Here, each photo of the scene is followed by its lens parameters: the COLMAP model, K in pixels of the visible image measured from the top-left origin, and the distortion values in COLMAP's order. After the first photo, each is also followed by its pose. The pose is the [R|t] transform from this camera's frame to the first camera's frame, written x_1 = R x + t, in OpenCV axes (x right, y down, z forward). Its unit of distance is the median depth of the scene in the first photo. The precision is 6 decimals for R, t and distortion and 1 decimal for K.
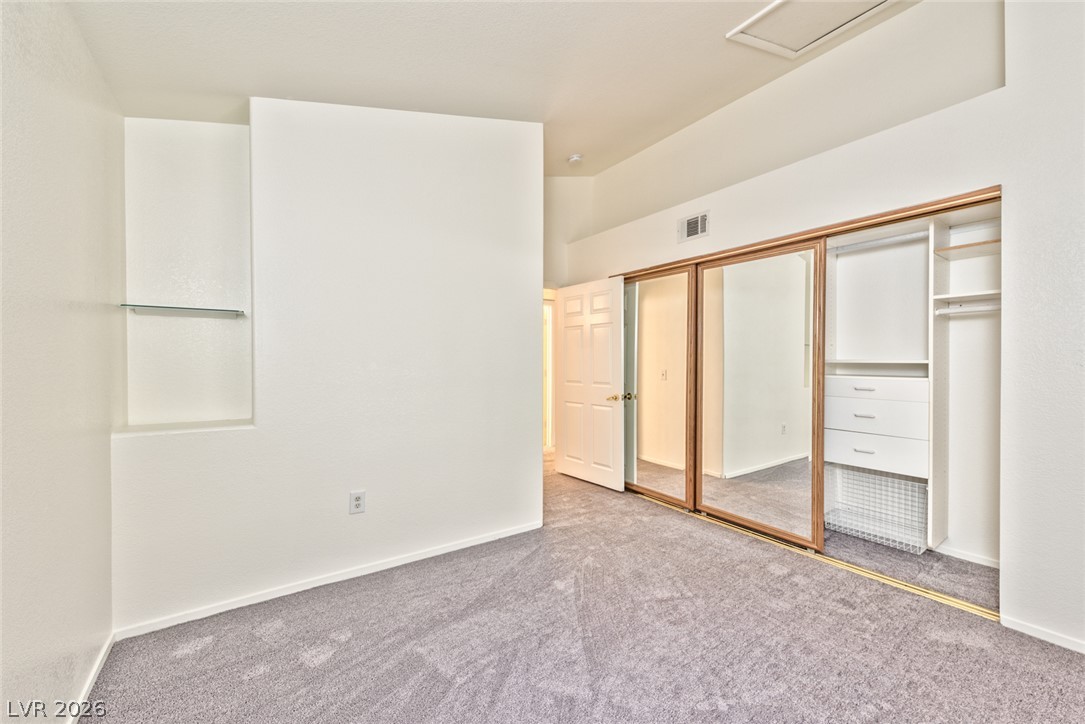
lens RADIAL K [[428.2, 0, 540.6], [0, 428.2, 357.6], [0, 0, 1]] dist [0.001307, -0.000286]
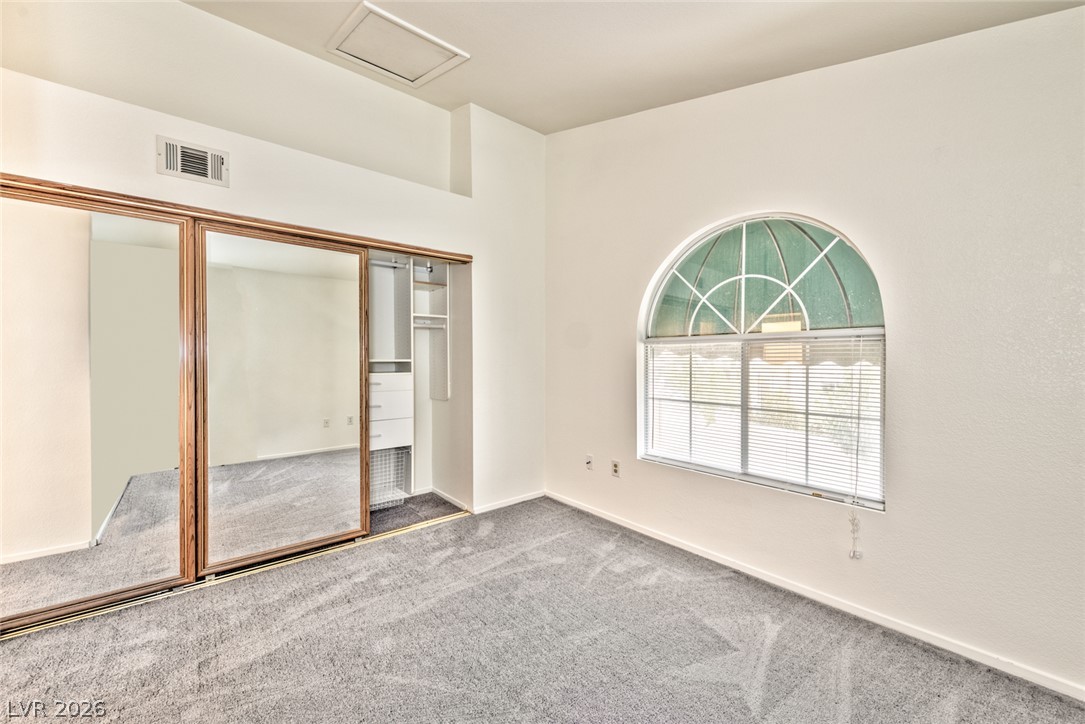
lens RADIAL K [[428.2, 0, 539.0], [0, 428.2, 362.4], [0, 0, 1]] dist [0.001307, -0.000286]
pose [[-0.096447, -0.002123, 0.995336, -0.436319], [-0.001728, 0.999997, 0.001966, 0.009899], [-0.995337, -0.001530, -0.096451, 0.618277]]
